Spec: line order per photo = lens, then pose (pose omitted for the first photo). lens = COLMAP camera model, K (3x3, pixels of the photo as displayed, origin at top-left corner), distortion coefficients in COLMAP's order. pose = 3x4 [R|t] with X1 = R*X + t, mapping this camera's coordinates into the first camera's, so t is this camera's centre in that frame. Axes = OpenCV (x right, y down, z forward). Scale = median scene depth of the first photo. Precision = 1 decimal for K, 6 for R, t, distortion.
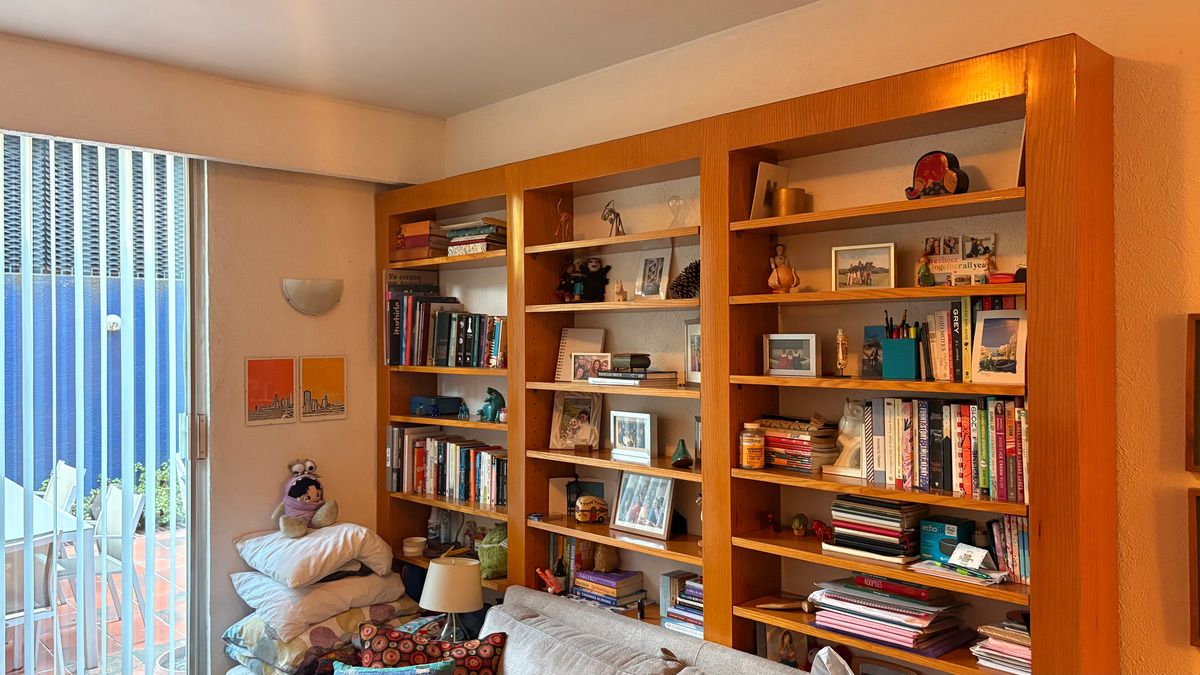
lens RADIAL K [[906.2, 0, 600.0], [0, 906.2, 337.5], [0, 0, 1]] dist [0.002688, 0.000971]
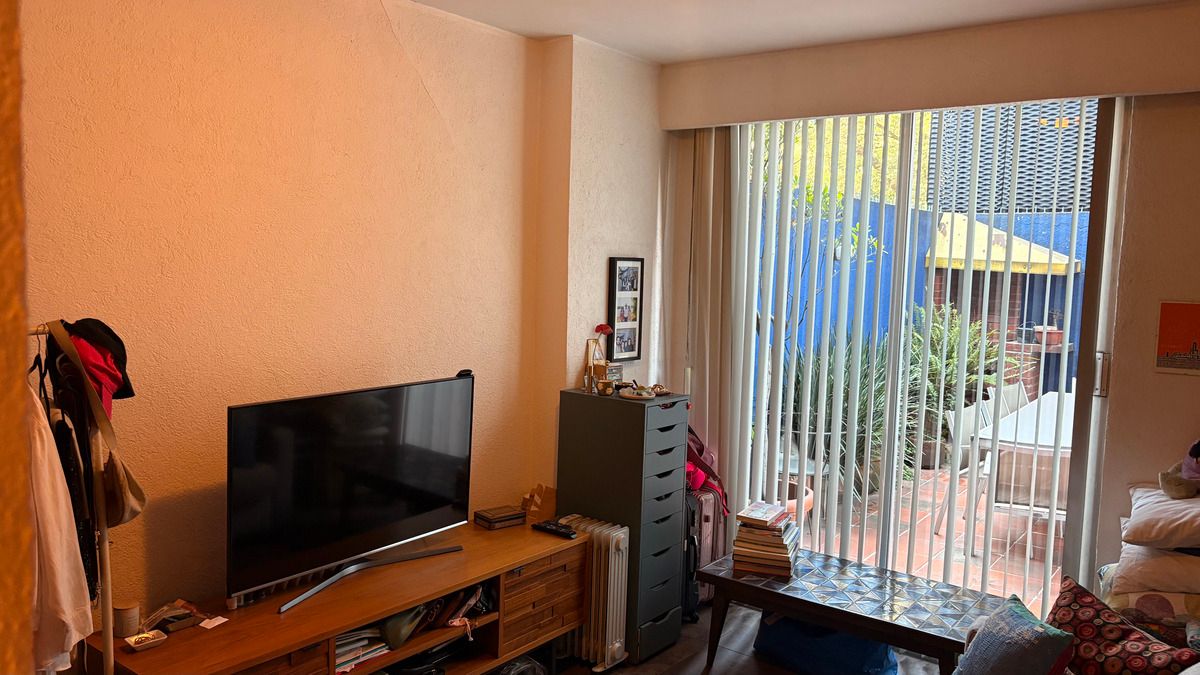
lens RADIAL K [[906.2, 0, 600.0], [0, 906.2, 337.5], [0, 0, 1]] dist [0.002688, 0.000971]
pose [[0.166934, 0.099274, -0.980958, 0.454453], [-0.031185, 0.994952, 0.095383, -0.010924], [0.985475, 0.014668, 0.169187, 0.269975]]
